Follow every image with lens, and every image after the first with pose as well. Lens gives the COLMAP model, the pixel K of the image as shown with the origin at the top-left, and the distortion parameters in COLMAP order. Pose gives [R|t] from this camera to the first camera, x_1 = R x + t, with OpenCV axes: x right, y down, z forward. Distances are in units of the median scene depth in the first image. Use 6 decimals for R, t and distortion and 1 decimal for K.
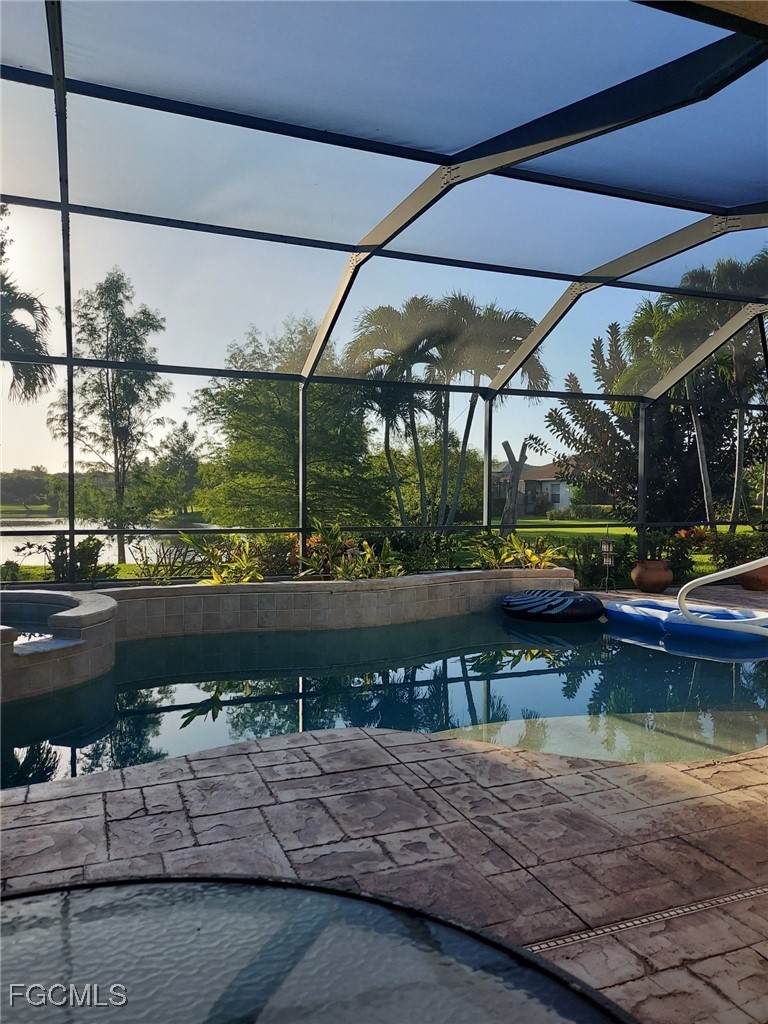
lens RADIAL K [[743.6, 0, 392.5], [0, 743.6, 509.7], [0, 0, 1]] dist [0.070865, -0.012315]
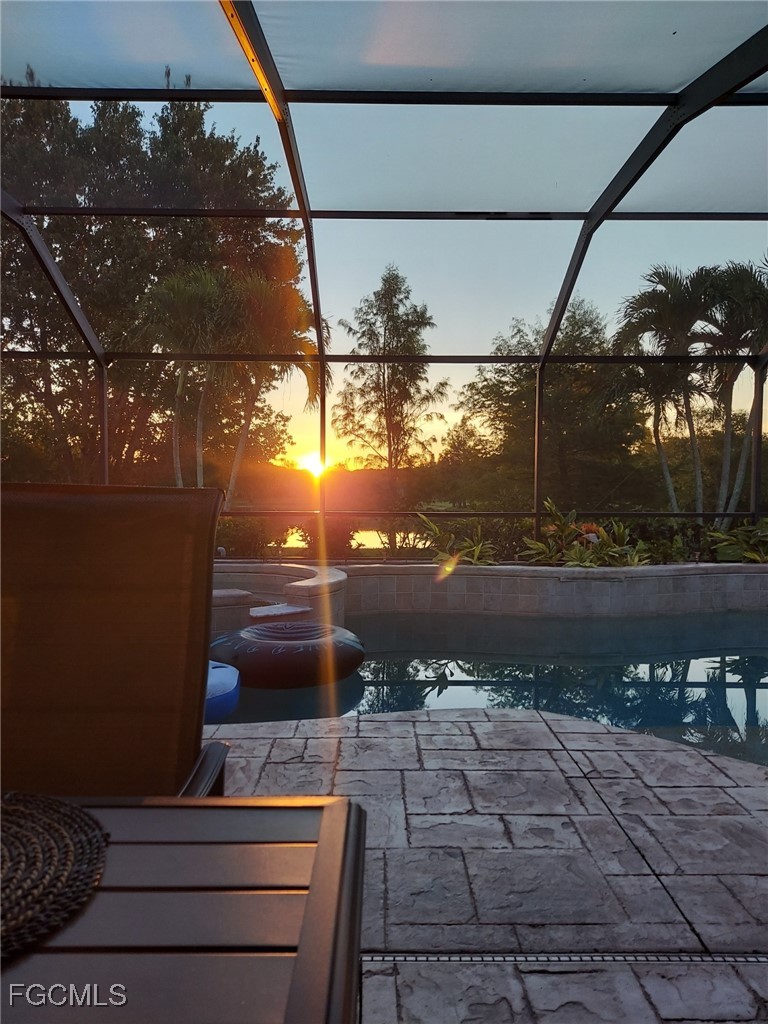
lens RADIAL K [[743.6, 0, 391.1], [0, 743.6, 508.9], [0, 0, 1]] dist [0.070865, -0.012315]
pose [[0.937389, 0.008637, -0.348177, 0.143718], [-0.005221, 0.999929, 0.010749, 0.031571], [0.348245, -0.008258, 0.937367, 0.052598]]
